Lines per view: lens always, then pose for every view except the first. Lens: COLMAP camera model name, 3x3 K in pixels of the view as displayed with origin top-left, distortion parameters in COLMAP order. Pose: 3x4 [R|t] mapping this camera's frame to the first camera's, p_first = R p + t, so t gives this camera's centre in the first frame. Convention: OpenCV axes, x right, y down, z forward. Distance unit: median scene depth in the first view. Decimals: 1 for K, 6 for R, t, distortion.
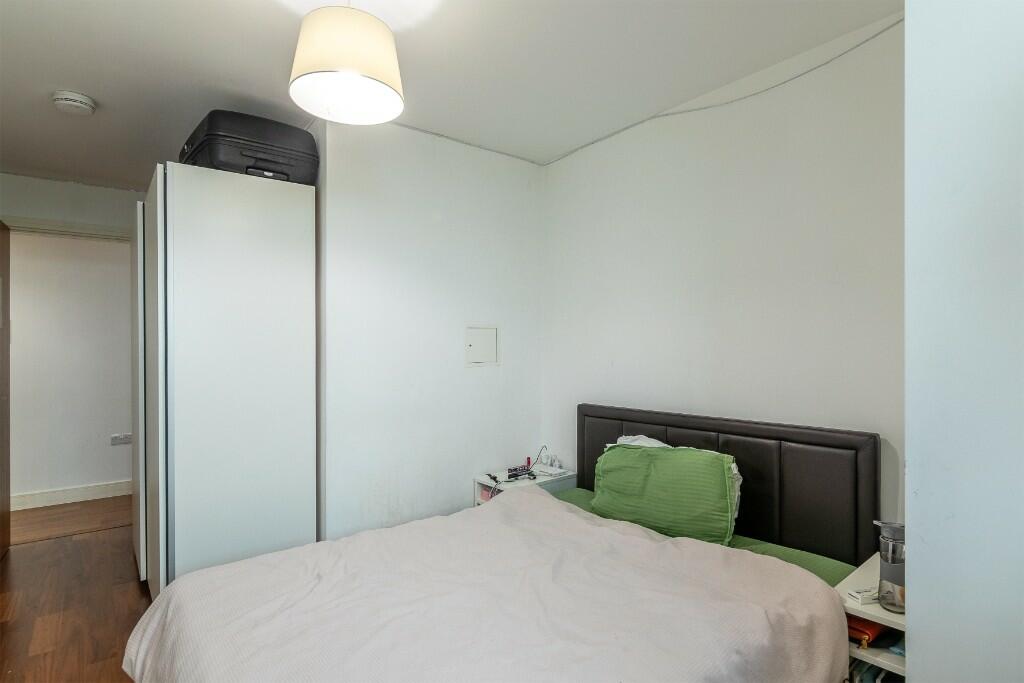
lens RADIAL K [[525.1, 0, 512.0], [0, 525.1, 341.5], [0, 0, 1]] dist [-0.005413, -0.000267]
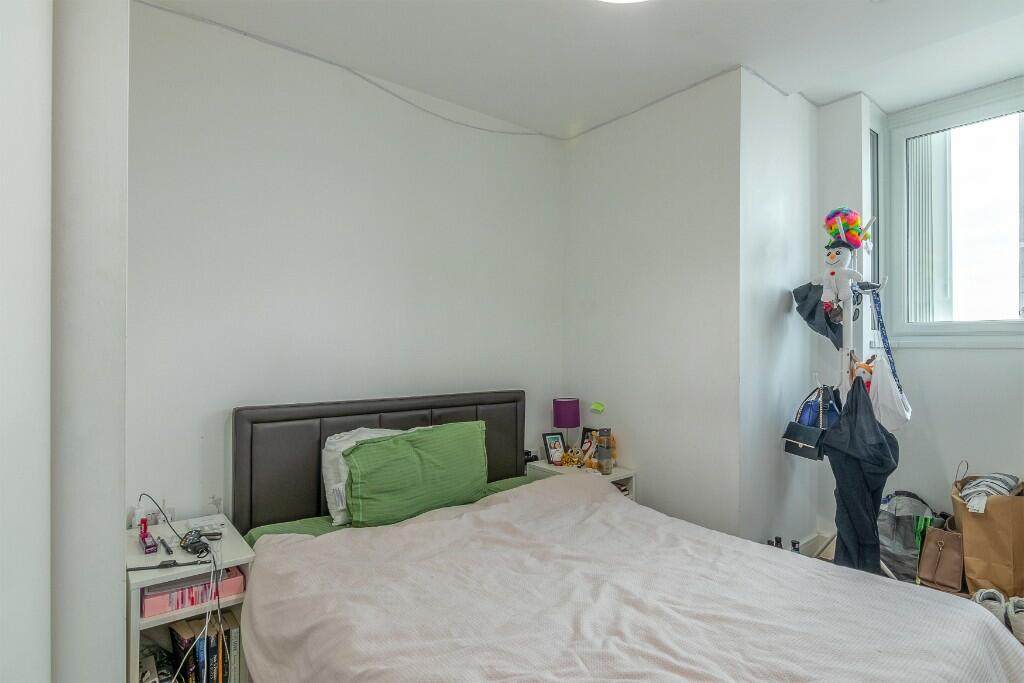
lens RADIAL K [[525.1, 0, 512.0], [0, 525.1, 341.5], [0, 0, 1]] dist [-0.005413, -0.000267]
pose [[-0.006182, -0.006094, 0.999962, -0.672561], [-0.044054, 0.999012, 0.005816, 0.014274], [-0.999010, -0.044016, -0.006444, 0.774567]]
